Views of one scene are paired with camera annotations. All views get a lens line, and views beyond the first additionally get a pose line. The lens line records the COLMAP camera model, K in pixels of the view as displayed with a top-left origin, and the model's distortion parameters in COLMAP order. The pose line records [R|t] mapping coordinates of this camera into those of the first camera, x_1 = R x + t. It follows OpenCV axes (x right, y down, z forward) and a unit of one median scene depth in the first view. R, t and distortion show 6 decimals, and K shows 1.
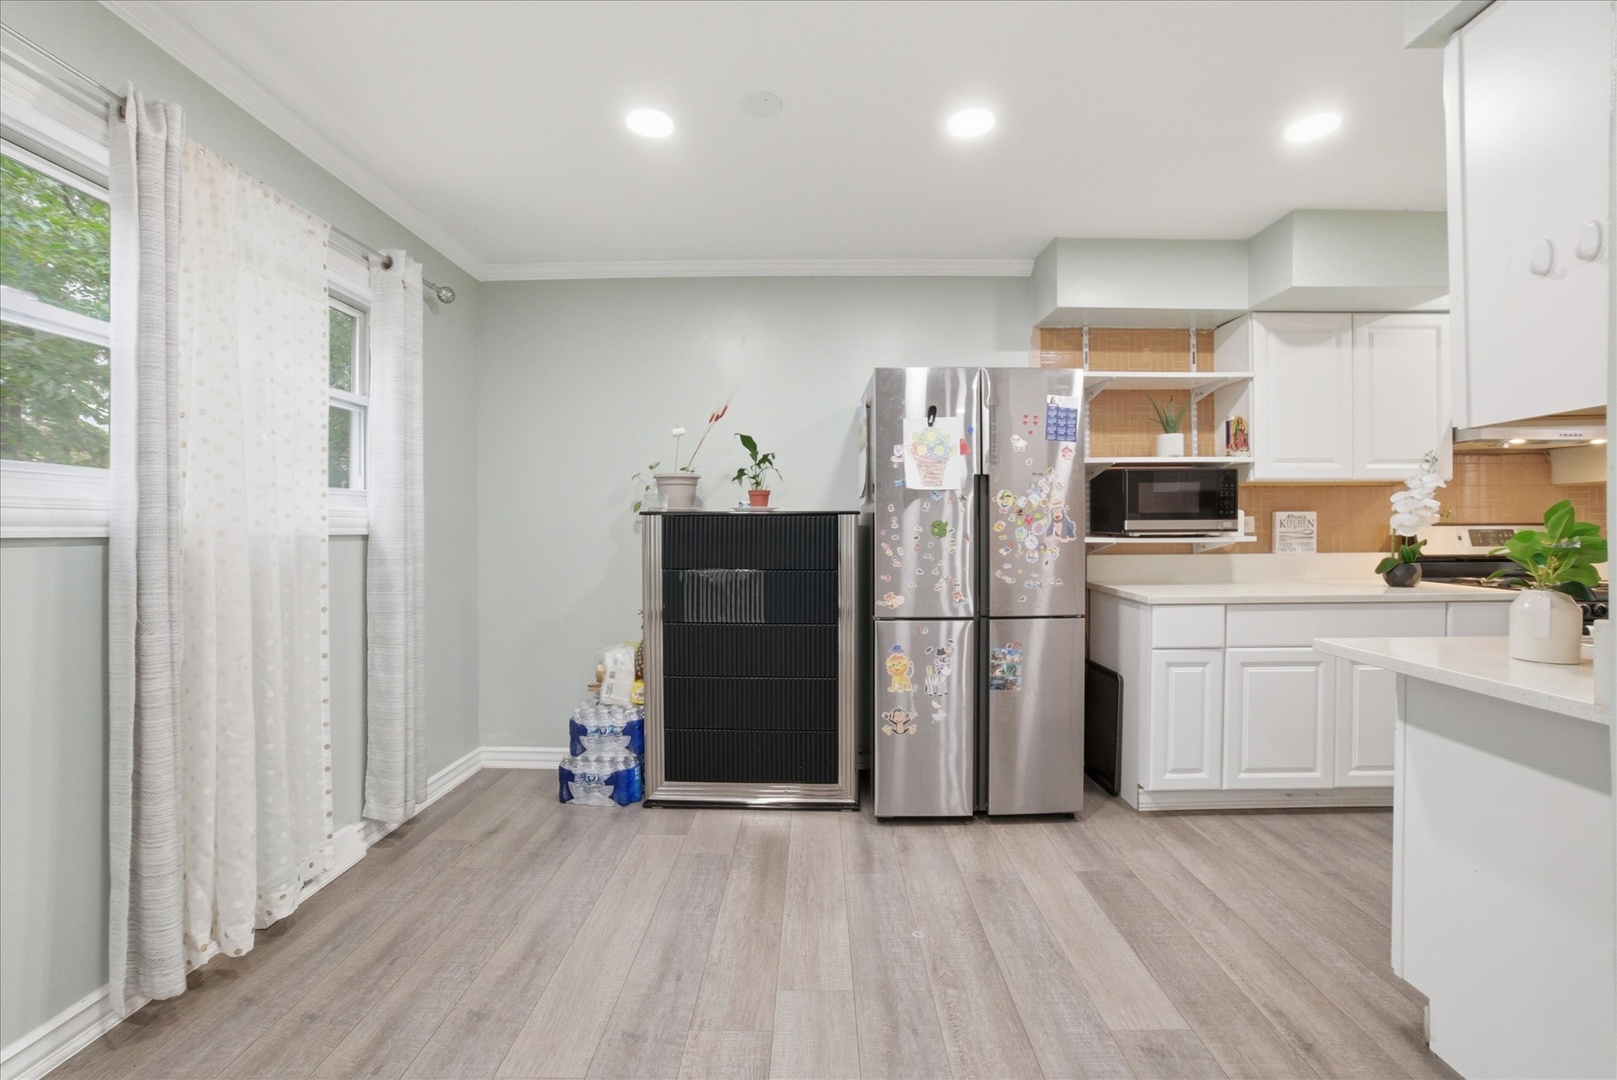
lens RADIAL K [[705.8, 0, 805.2], [0, 705.8, 530.0], [0, 0, 1]] dist [-0.024452, 0.000528]
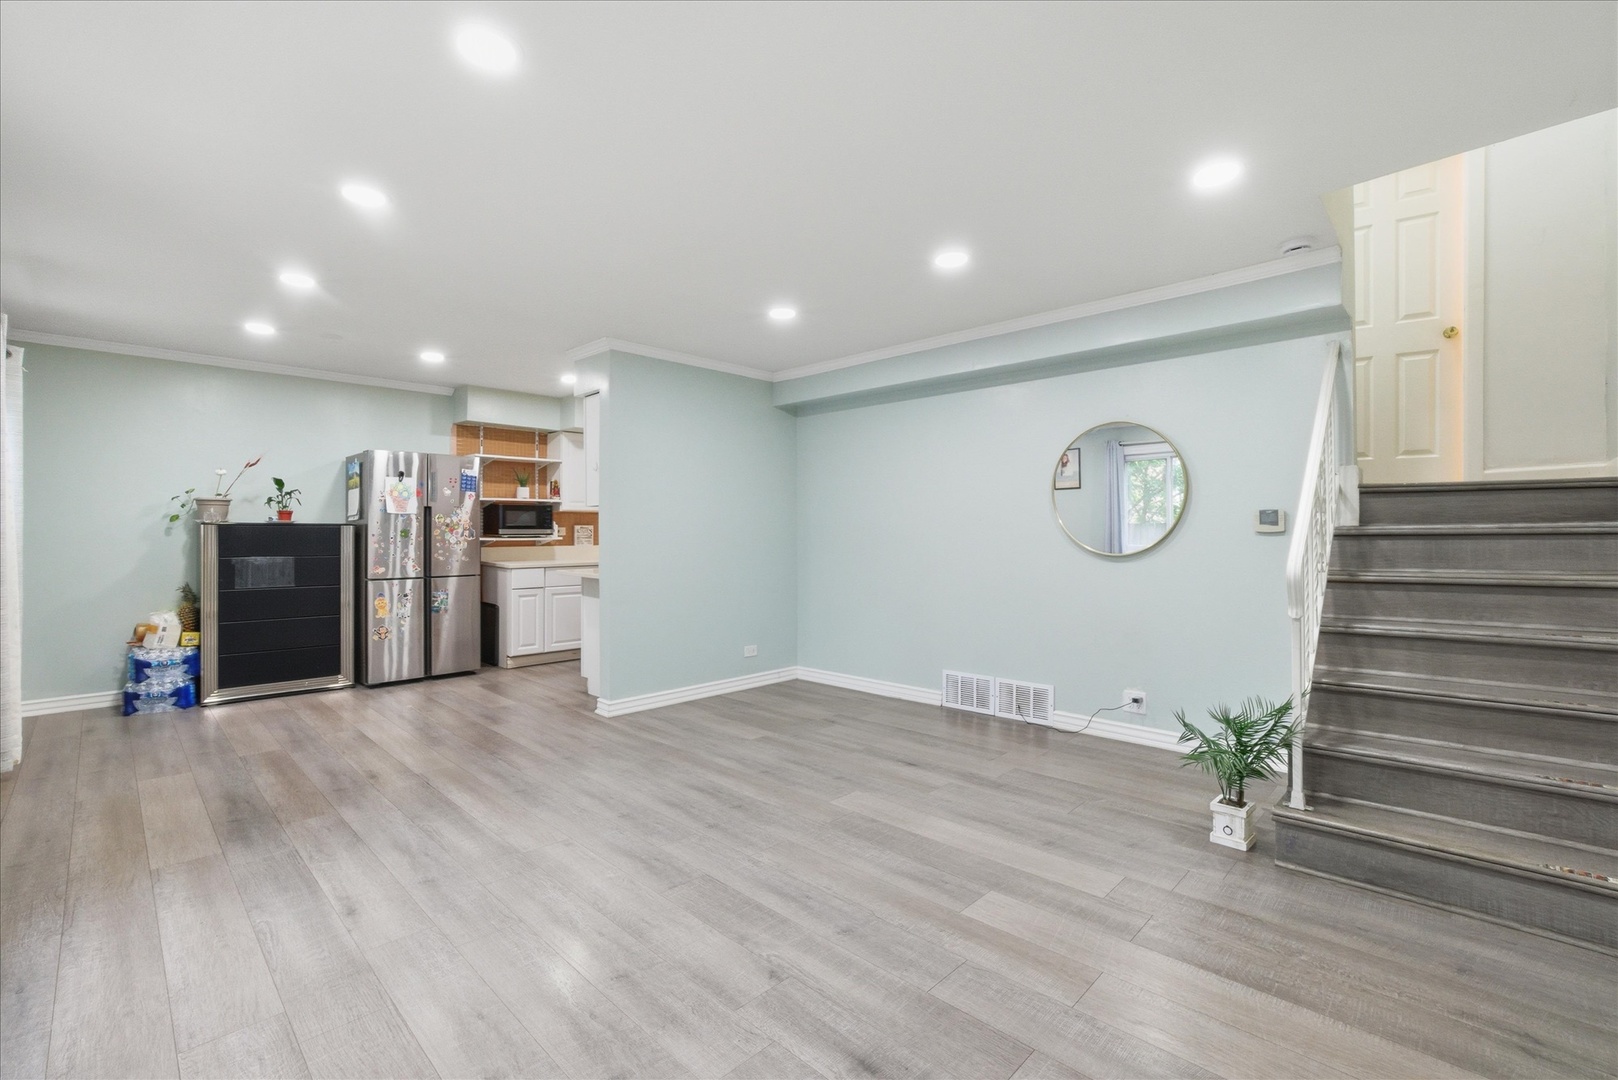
lens RADIAL K [[706.3, 0, 805.7], [0, 706.3, 530.0], [0, 0, 1]] dist [-0.024452, 0.000528]
pose [[0.694773, 0.003887, 0.719219, -0.401401], [0.000239, 0.999984, -0.005635, 0.000149], [-0.719229, 0.004087, 0.694761, -1.070462]]
